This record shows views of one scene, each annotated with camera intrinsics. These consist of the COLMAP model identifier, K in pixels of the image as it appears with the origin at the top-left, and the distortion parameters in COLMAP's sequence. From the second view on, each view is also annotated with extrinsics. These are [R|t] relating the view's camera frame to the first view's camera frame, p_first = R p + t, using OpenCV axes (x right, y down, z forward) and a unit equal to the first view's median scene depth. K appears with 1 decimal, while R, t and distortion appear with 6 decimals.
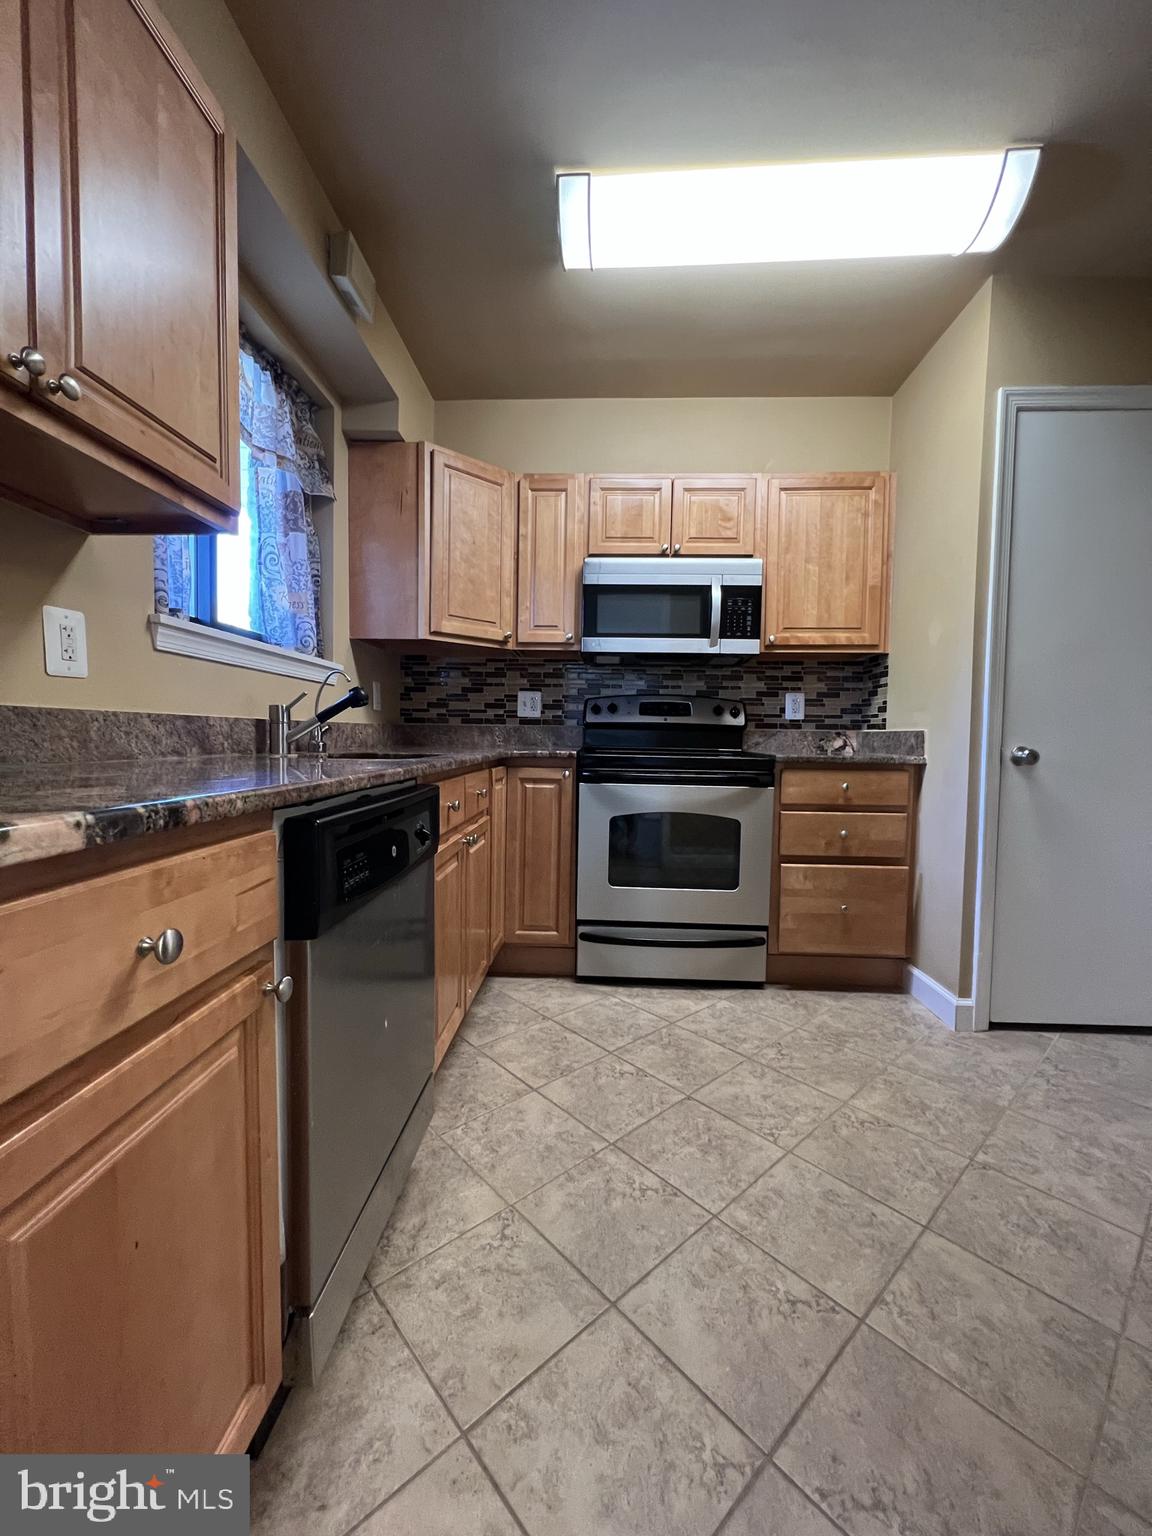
lens RADIAL K [[609.2, 0, 578.7], [0, 609.2, 766.0], [0, 0, 1]] dist [-0.002375, 0.000680]
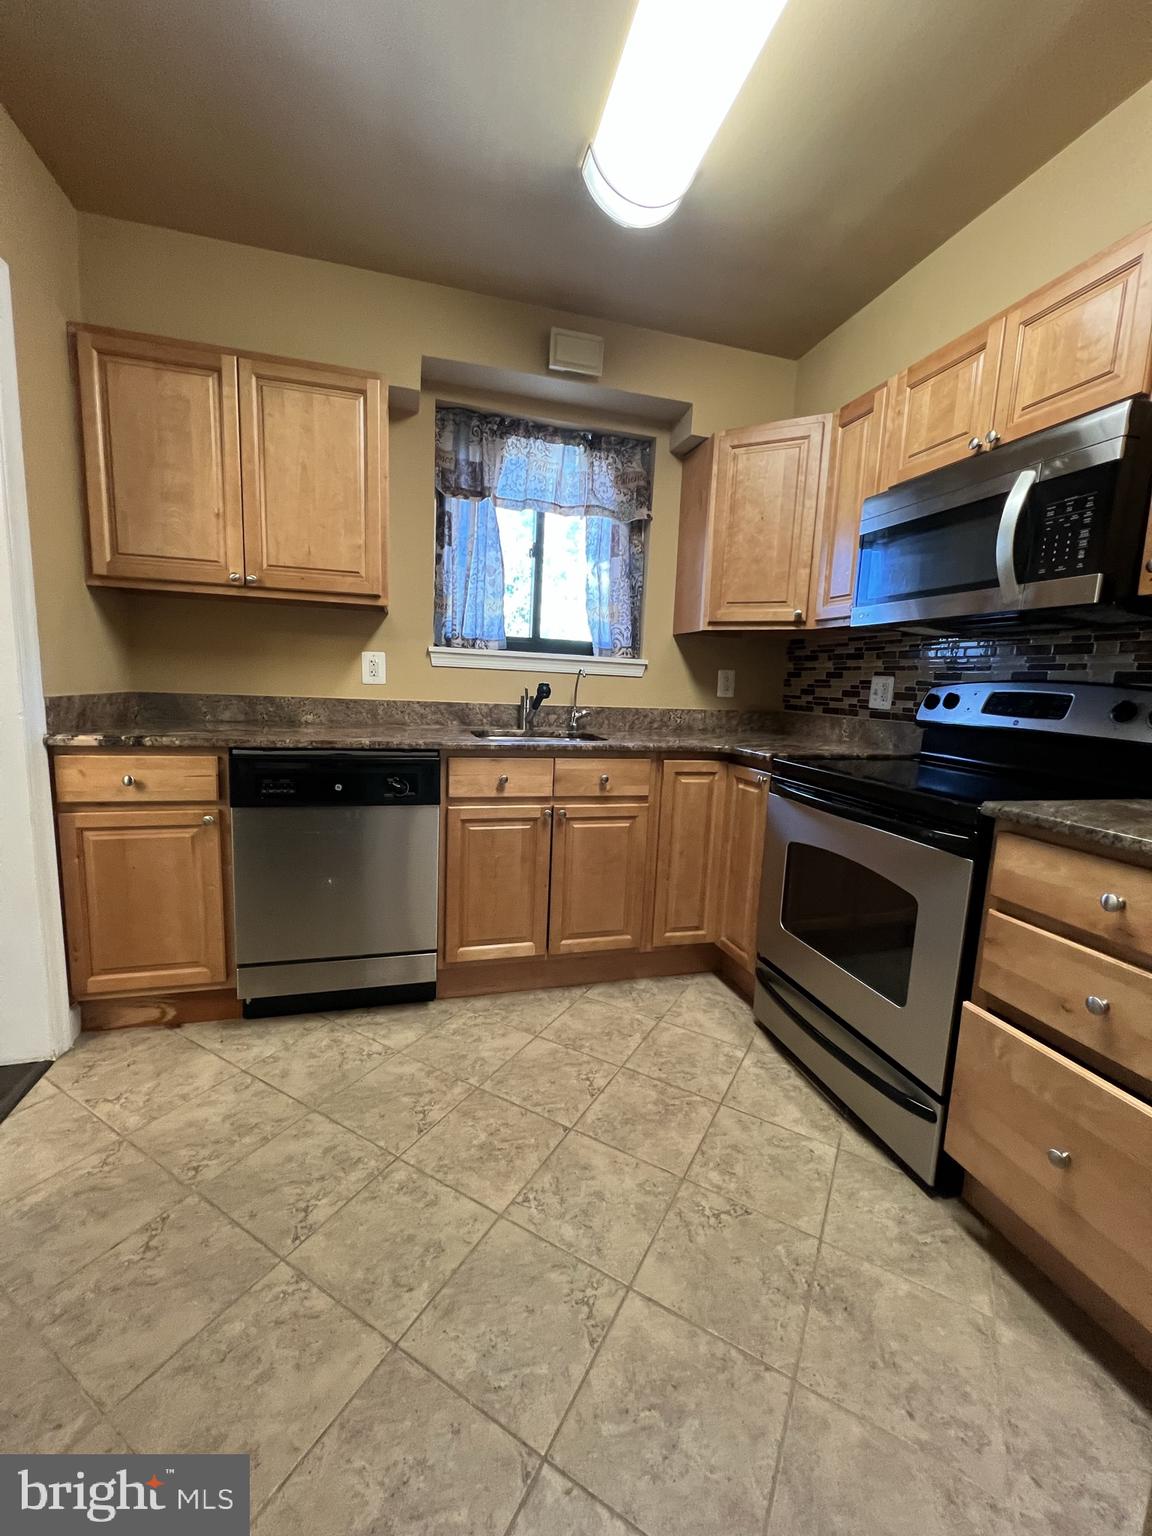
lens RADIAL K [[609.2, 0, 578.7], [0, 609.2, 766.0], [0, 0, 1]] dist [-0.002375, 0.000680]
pose [[0.324454, 0.129385, -0.937011, 0.718082], [-0.085591, 0.990553, 0.107141, -0.077335], [0.942021, 0.045437, 0.332463, 0.496576]]
